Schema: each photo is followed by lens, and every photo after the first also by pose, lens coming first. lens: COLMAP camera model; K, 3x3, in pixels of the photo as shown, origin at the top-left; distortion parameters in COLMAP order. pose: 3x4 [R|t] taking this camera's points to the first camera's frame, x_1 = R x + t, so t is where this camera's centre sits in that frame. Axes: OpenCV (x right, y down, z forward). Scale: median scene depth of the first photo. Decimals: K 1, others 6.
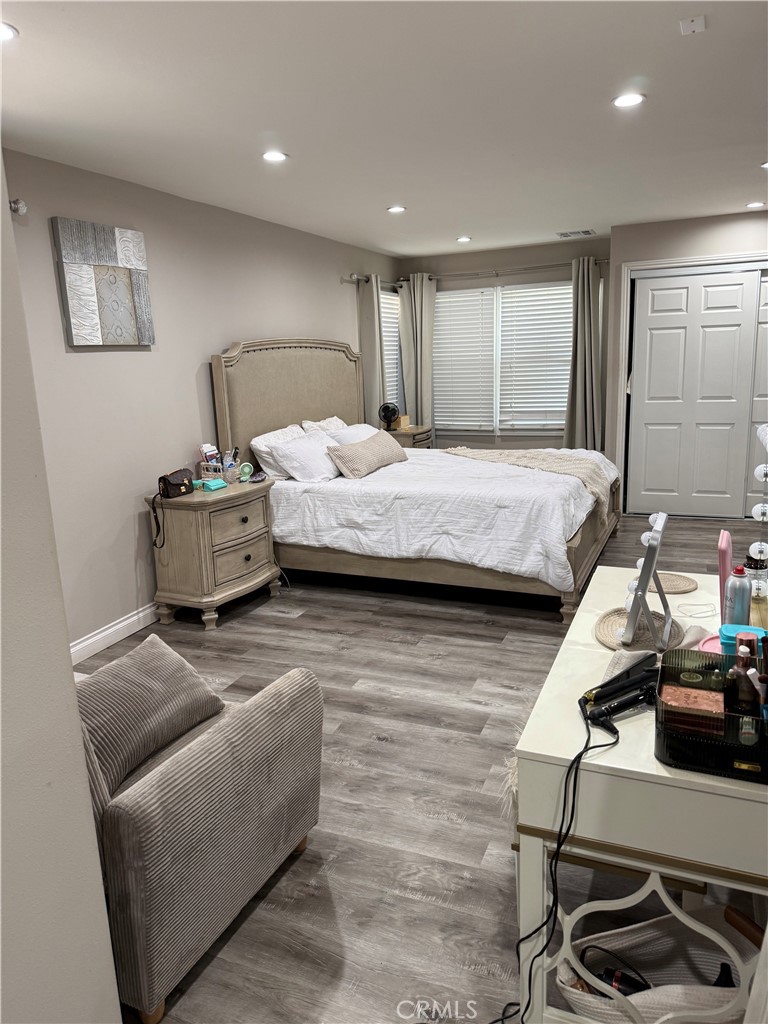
lens RADIAL K [[741.0, 0, 376.1], [0, 741.0, 513.3], [0, 0, 1]] dist [0.063027, -0.041008]
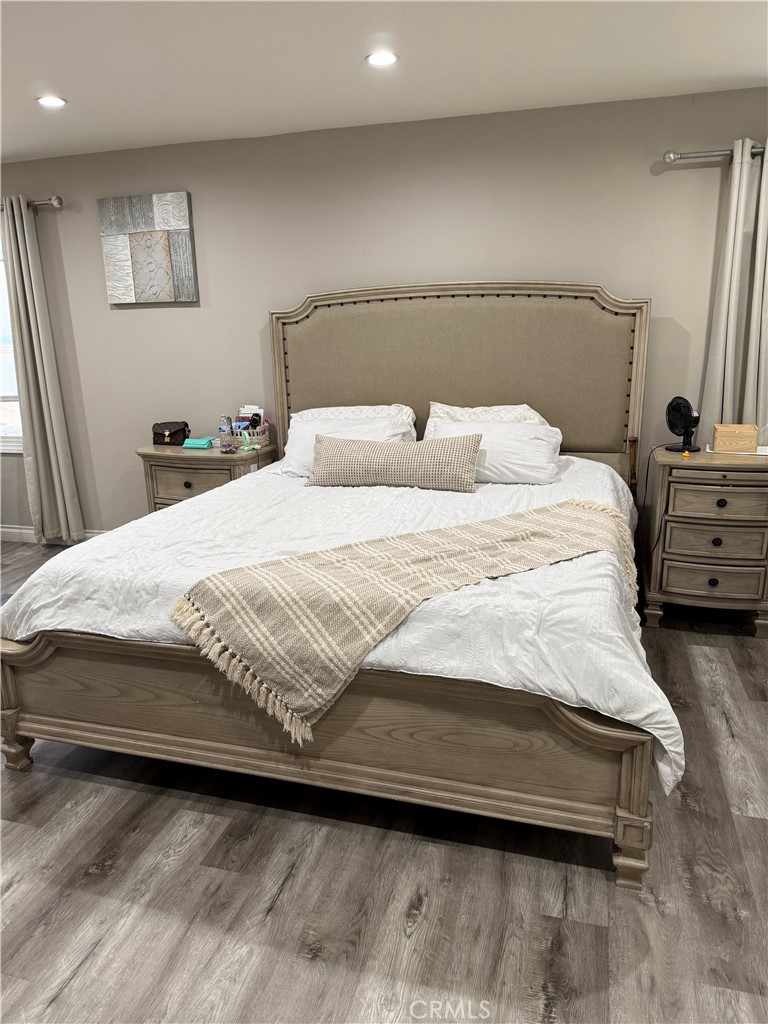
lens RADIAL K [[741.0, 0, 351.7], [0, 741.0, 506.4], [0, 0, 1]] dist [0.063027, -0.041008]
pose [[0.102952, 0.282720, -0.953662, 0.812629], [-0.184624, 0.947528, 0.260970, -0.268980], [0.977402, 0.149202, 0.149747, 1.112460]]
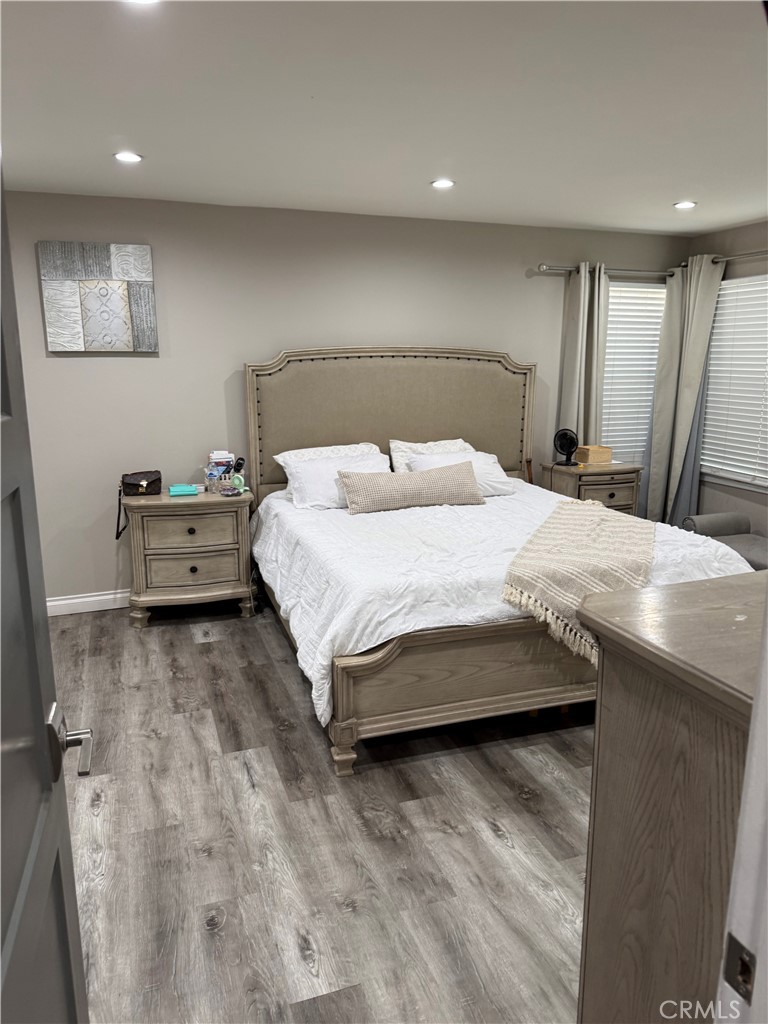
lens RADIAL K [[741.0, 0, 377.6], [0, 741.0, 510.1], [0, 0, 1]] dist [0.063027, -0.041008]
pose [[0.670840, 0.189236, -0.717052, 0.721487], [-0.180191, 0.979513, 0.089923, -0.158561], [0.719378, 0.068882, 0.691195, 0.513990]]
